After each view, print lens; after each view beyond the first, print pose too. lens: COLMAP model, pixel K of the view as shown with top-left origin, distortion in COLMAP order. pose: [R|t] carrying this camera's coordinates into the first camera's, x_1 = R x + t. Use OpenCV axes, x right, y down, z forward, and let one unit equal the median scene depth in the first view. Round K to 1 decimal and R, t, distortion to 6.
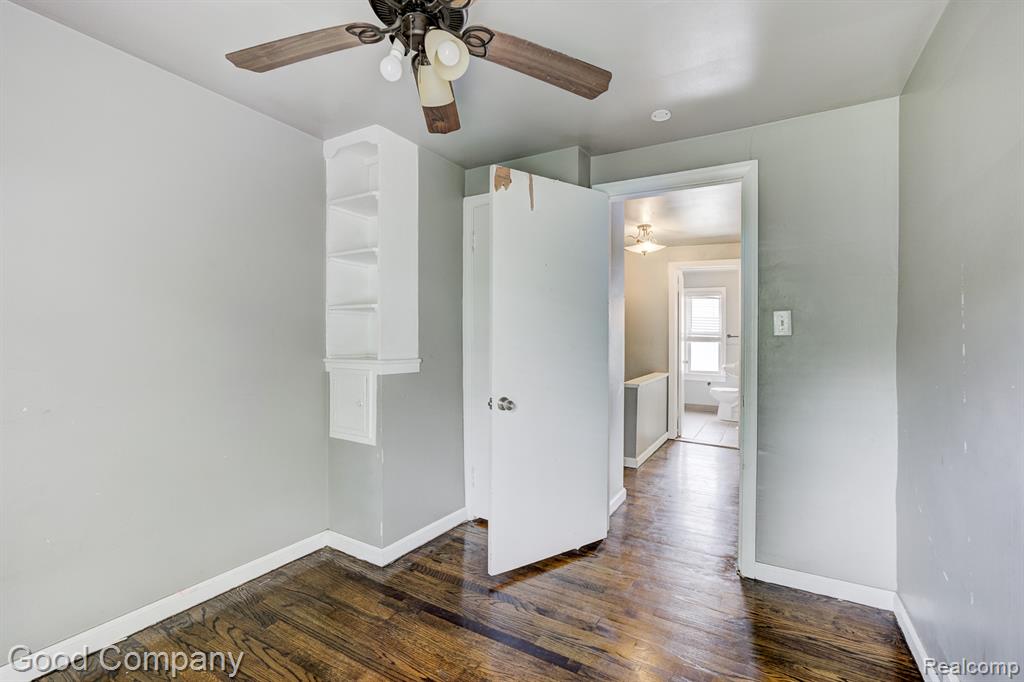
lens RADIAL K [[453.4, 0, 517.1], [0, 453.4, 341.6], [0, 0, 1]] dist [-0.001558, 0.013210]
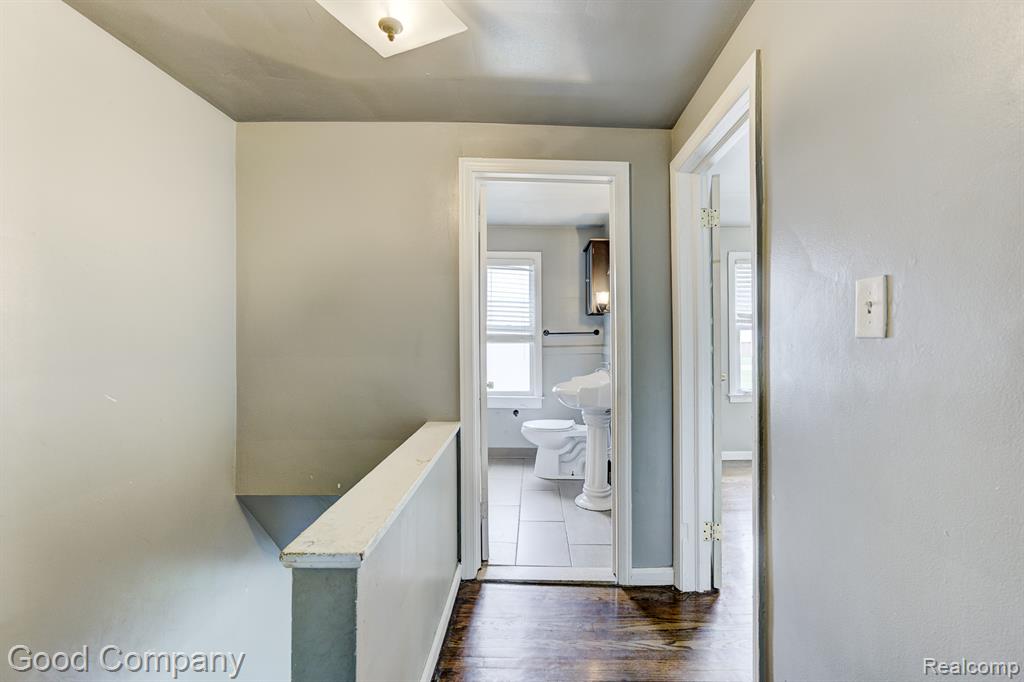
lens RADIAL K [[453.4, 0, 517.1], [0, 453.4, 341.6], [0, 0, 1]] dist [-0.001558, 0.013210]
pose [[0.882429, -0.026557, 0.469695, 0.147028], [0.024425, 0.999645, 0.010631, -0.007524], [-0.469811, 0.002091, 0.882765, 0.479840]]
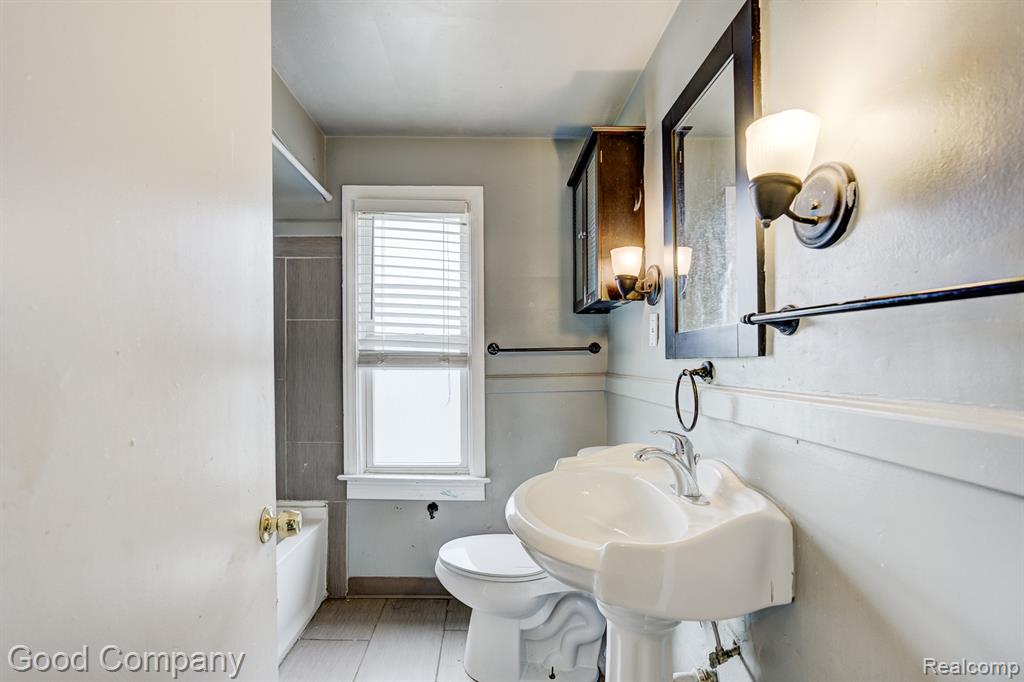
lens RADIAL K [[453.4, 0, 517.1], [0, 453.4, 341.6], [0, 0, 1]] dist [-0.001558, 0.013210]
pose [[0.831080, 0.001231, 0.556151, 0.310667], [0.022587, 0.999098, -0.035964, -0.005526], [-0.555694, 0.042451, 0.830303, 0.735818]]
